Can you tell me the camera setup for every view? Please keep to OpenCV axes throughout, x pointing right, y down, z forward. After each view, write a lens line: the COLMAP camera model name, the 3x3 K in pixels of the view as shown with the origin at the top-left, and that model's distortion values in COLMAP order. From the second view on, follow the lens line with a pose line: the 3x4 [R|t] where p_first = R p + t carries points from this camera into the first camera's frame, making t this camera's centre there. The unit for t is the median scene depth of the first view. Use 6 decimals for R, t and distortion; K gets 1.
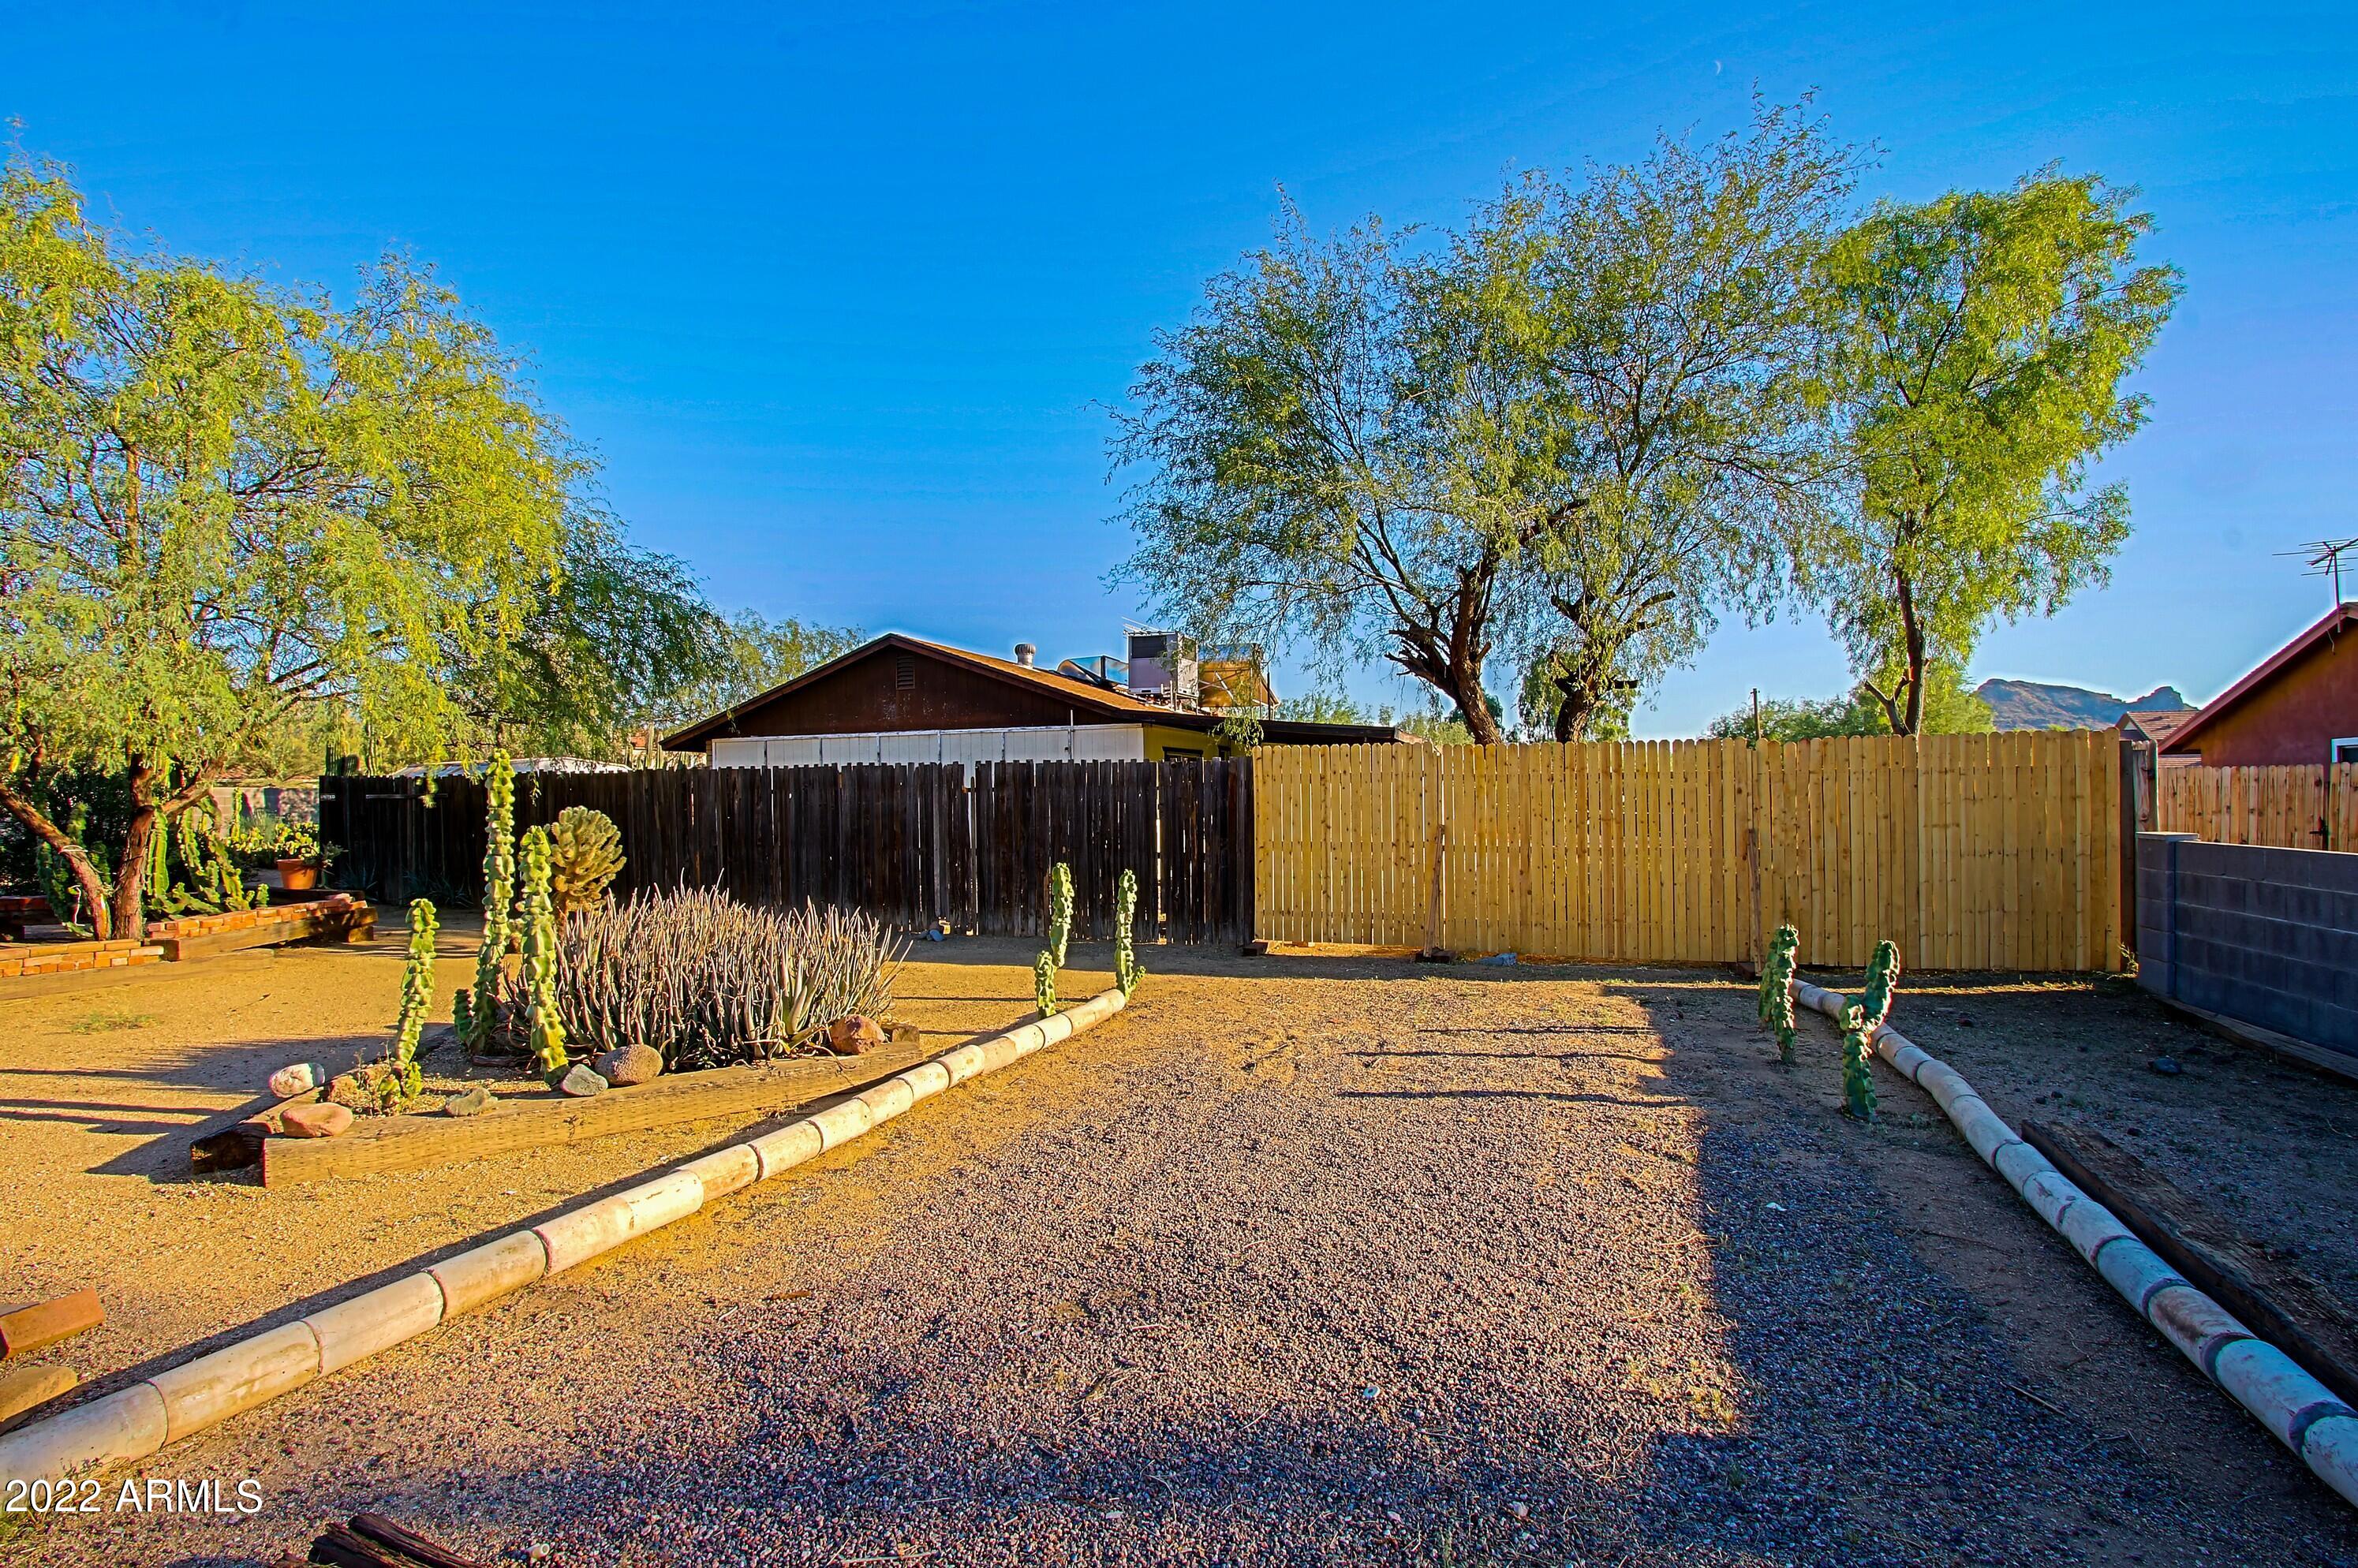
lens RADIAL K [[1085.8, 0, 1169.5], [0, 1085.8, 803.2], [0, 0, 1]] dist [-0.020495, 0.003462]
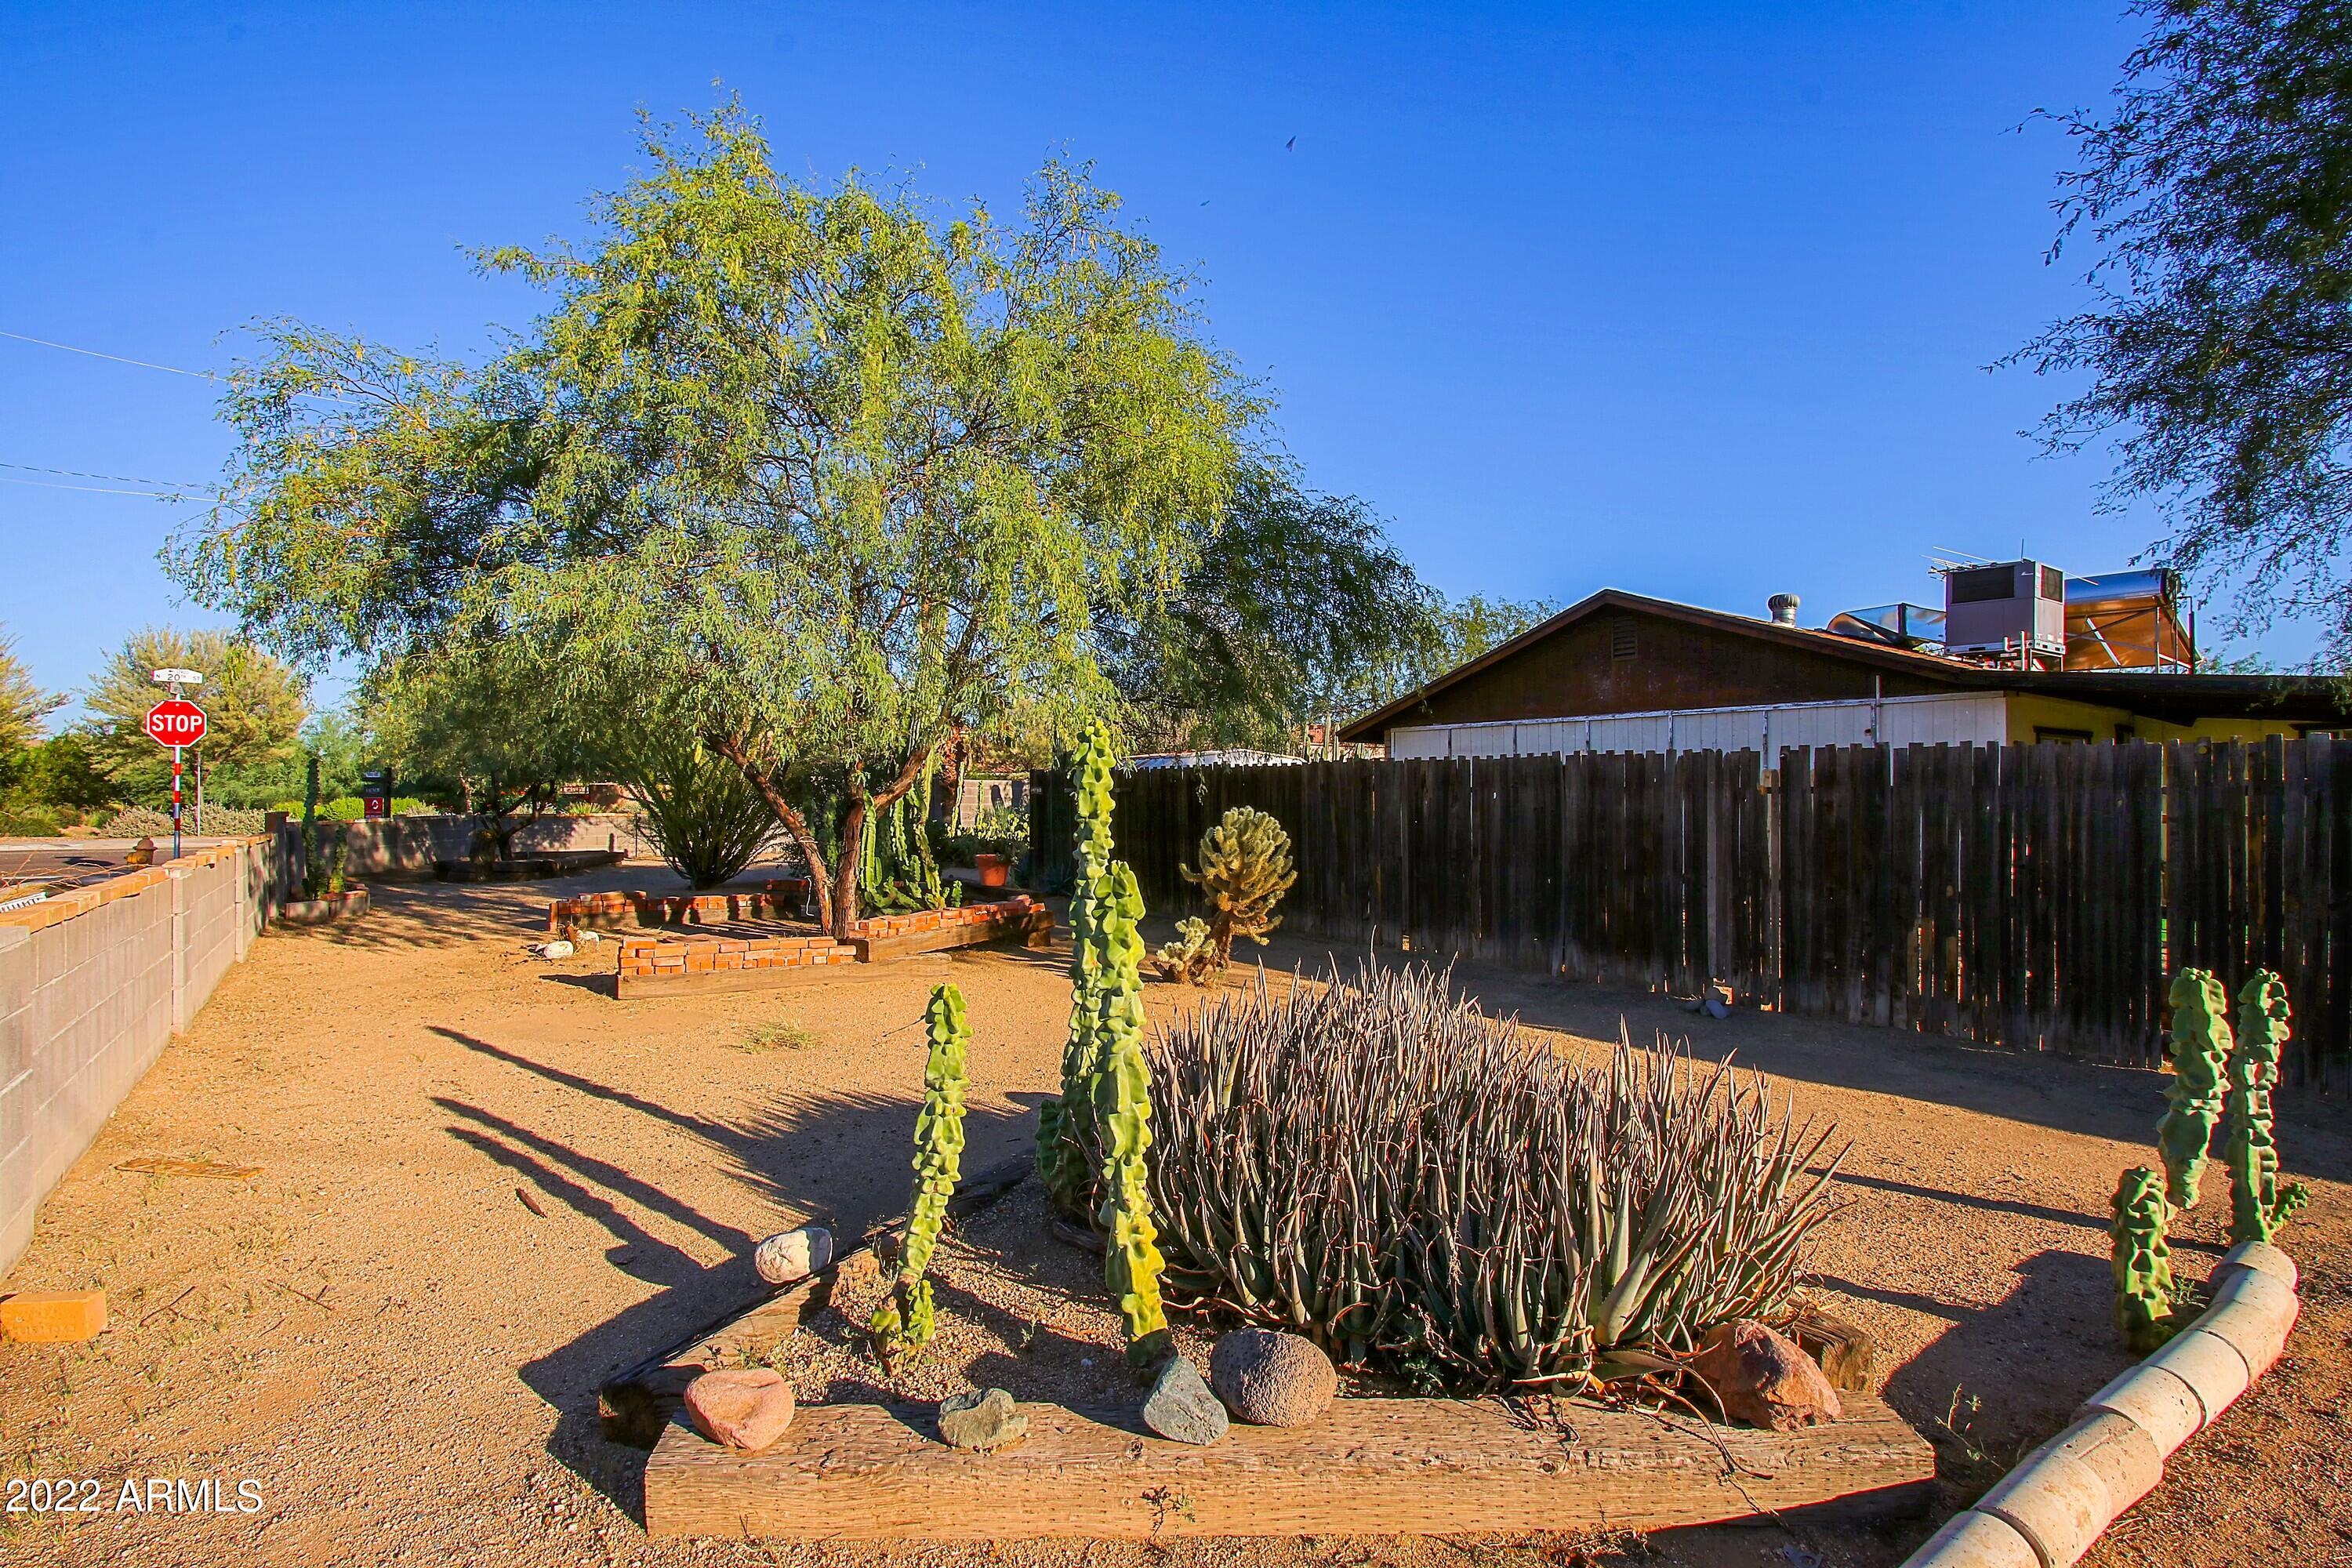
lens RADIAL K [[1083.1, 0, 1176.1], [0, 1083.1, 787.3], [0, 0, 1]] dist [-0.020495, 0.003462]
pose [[0.832922, 0.008090, -0.553331, -0.138263], [-0.013886, 0.999884, -0.006285, -0.005638], [0.553216, 0.012919, 0.832938, 0.289889]]
